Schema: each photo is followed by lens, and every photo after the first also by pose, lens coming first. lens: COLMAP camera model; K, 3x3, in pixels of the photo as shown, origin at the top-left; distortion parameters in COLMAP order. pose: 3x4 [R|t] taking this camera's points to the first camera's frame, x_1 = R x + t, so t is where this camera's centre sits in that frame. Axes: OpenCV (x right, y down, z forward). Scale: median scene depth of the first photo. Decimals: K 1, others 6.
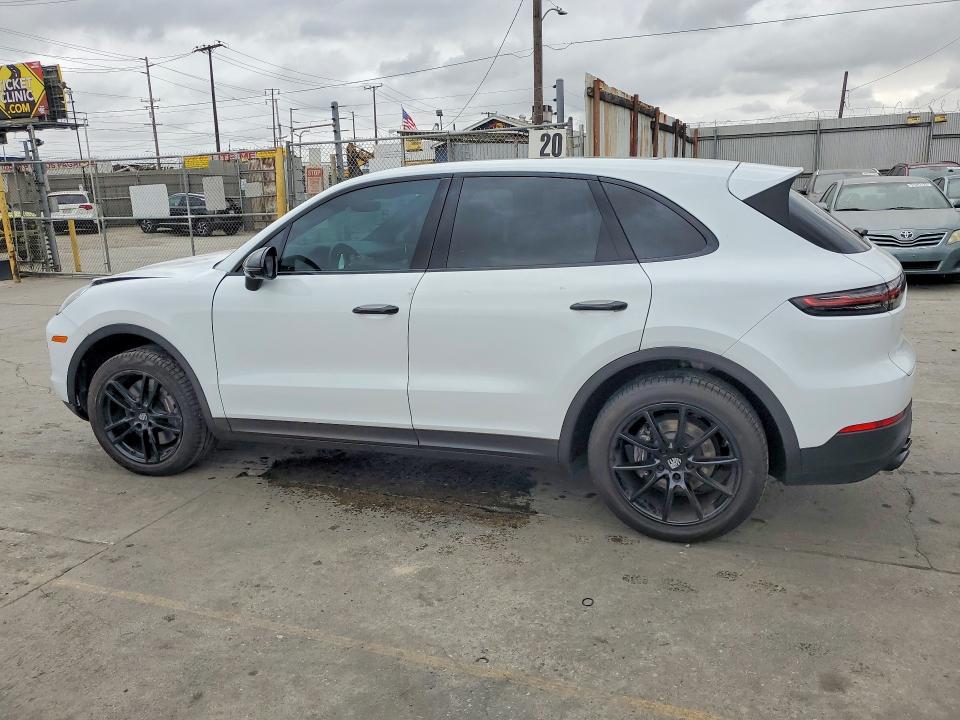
lens RADIAL K [[670.1, 0, 496.6], [0, 670.1, 366.7], [0, 0, 1]] dist [0.011580, 0.001319]
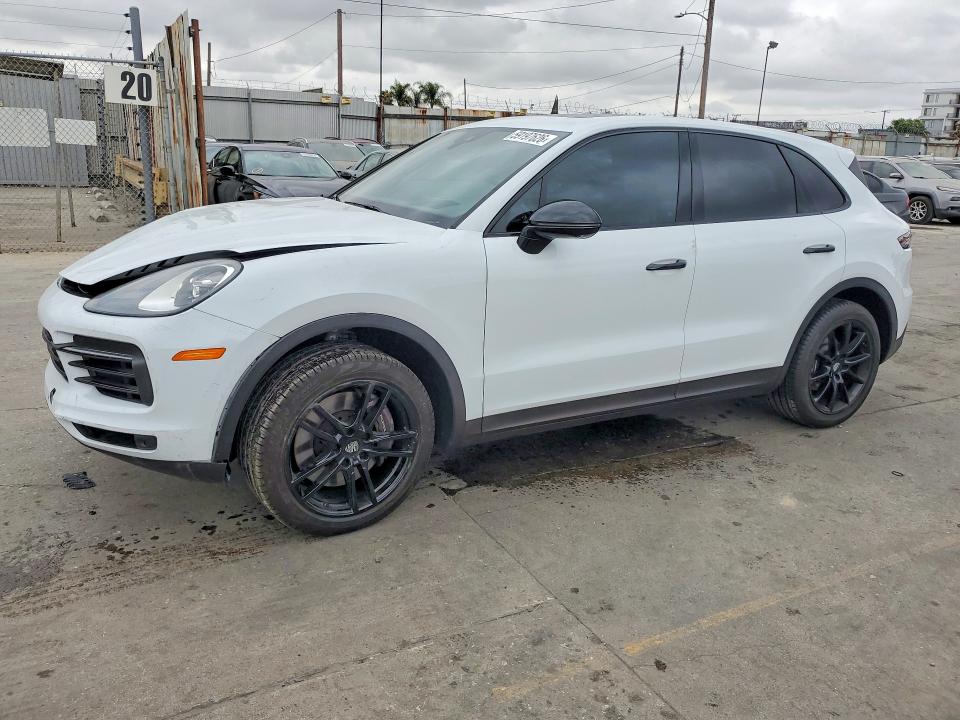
lens RADIAL K [[685.7, 0, 433.1], [0, 685.7, 342.2], [0, 0, 1]] dist [0.013380, 0.000241]
pose [[0.713392, -0.131662, 0.688286, -1.122643], [0.123586, 0.990435, 0.061366, -0.077522], [-0.689782, 0.041285, 0.722839, 0.518511]]
